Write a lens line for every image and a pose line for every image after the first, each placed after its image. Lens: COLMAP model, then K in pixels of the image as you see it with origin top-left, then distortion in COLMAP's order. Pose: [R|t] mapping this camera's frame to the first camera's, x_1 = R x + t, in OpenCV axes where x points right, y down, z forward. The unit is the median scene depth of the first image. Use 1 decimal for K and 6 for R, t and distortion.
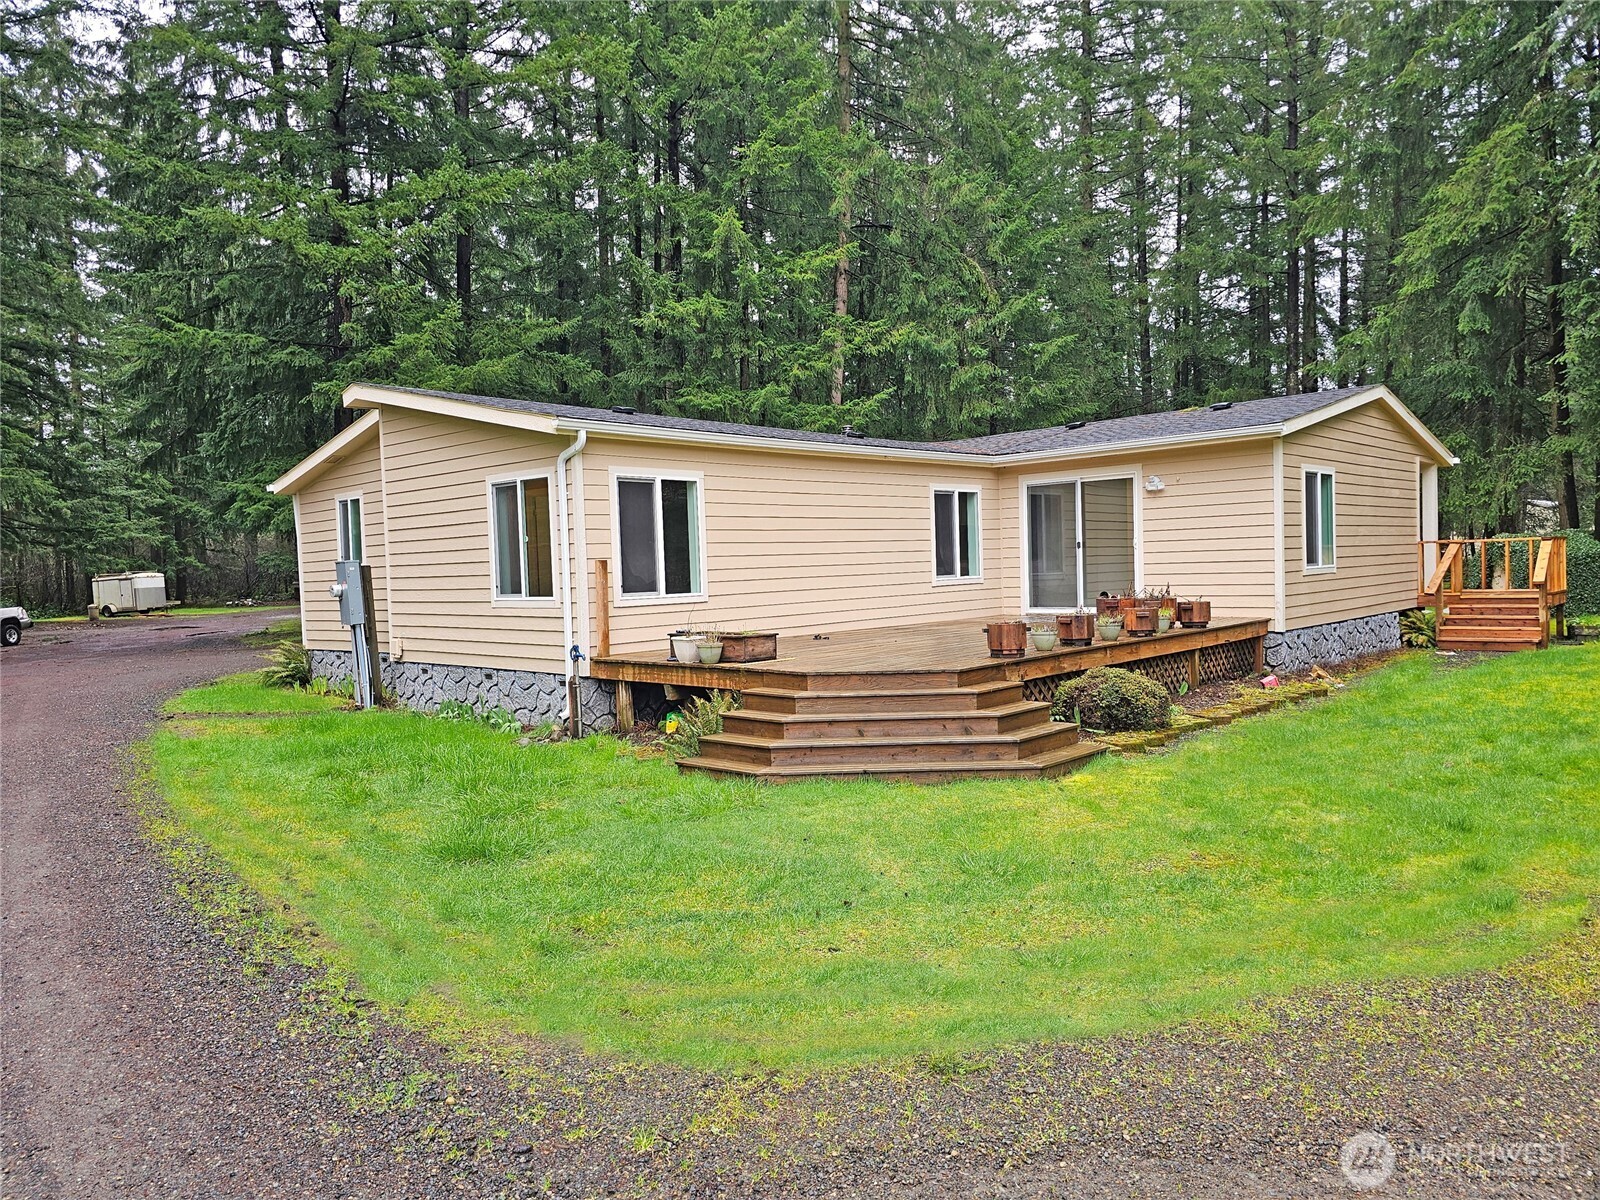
lens RADIAL K [[1070.8, 0, 787.8], [0, 1070.8, 608.2], [0, 0, 1]] dist [0.029072, -0.020230]
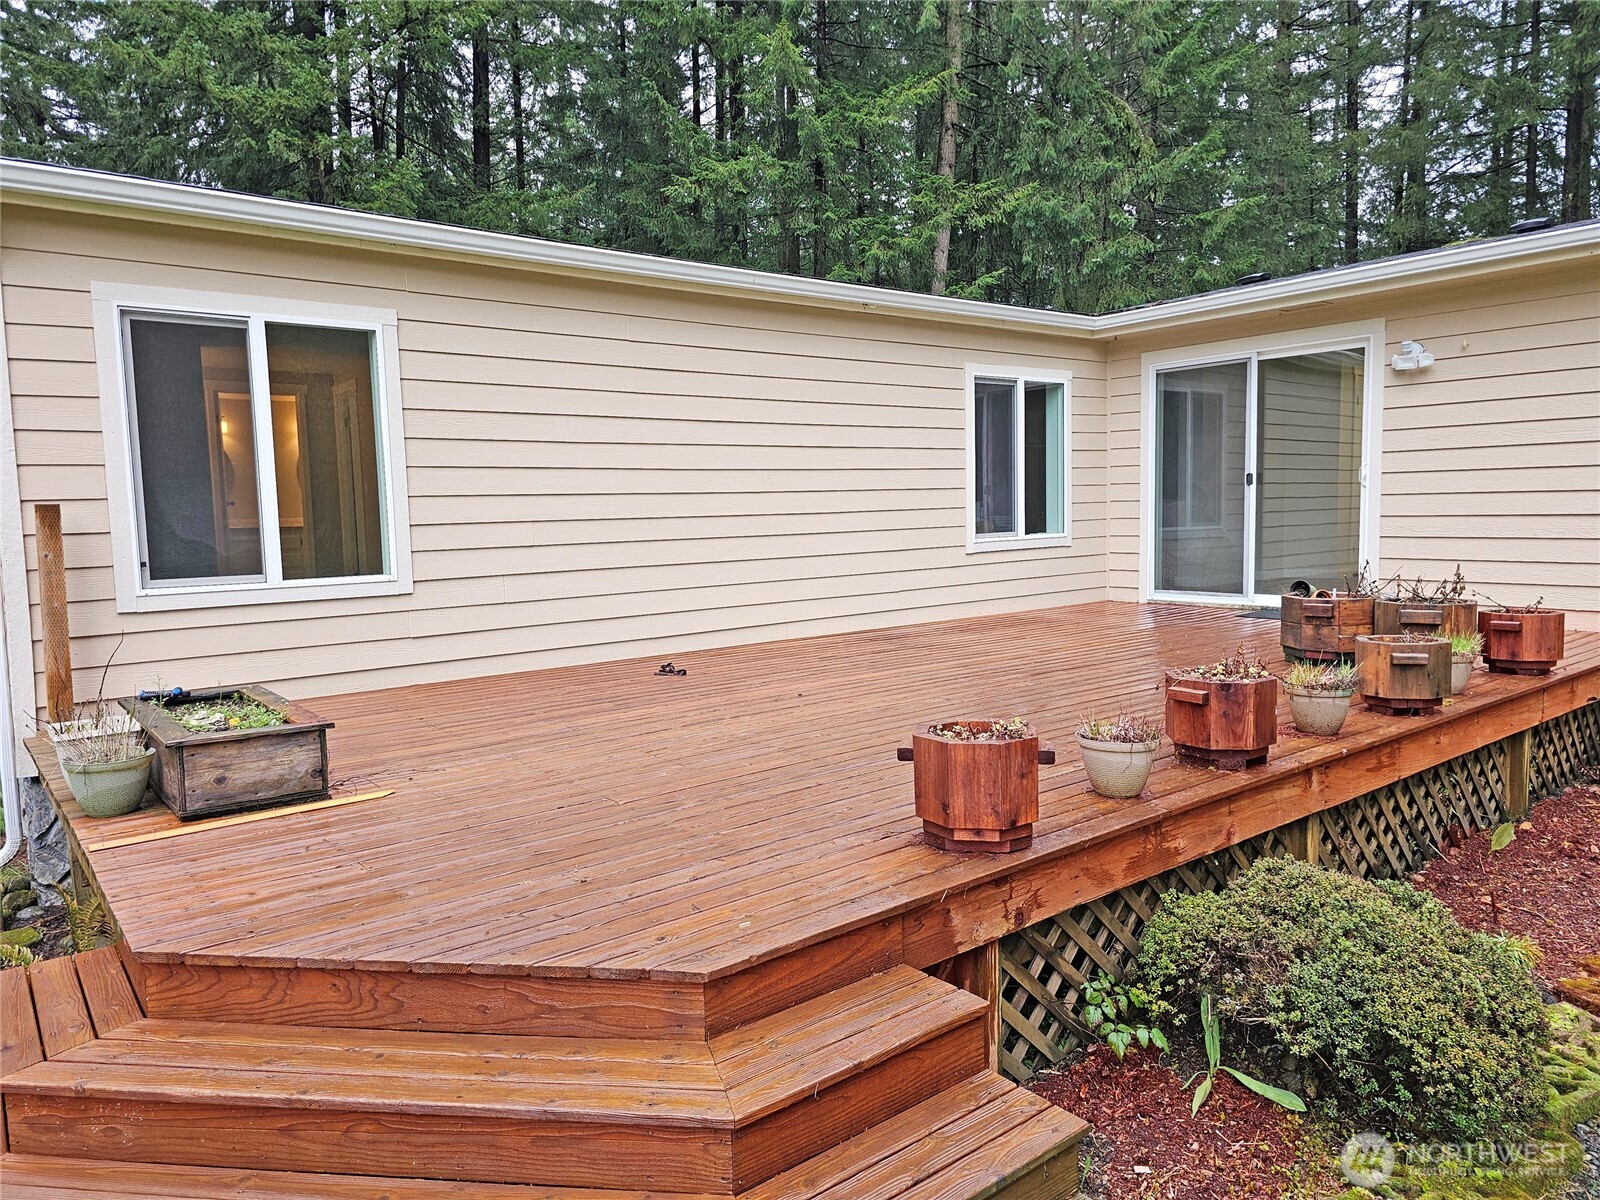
lens RADIAL K [[1070.8, 0, 794.5], [0, 1070.8, 602.7], [0, 0, 1]] dist [0.029072, -0.020230]
pose [[0.990308, 0.022545, -0.137046, 0.117365], [-0.014915, 0.998294, 0.056445, -0.023579], [0.138084, -0.053854, 0.988955, 0.419928]]
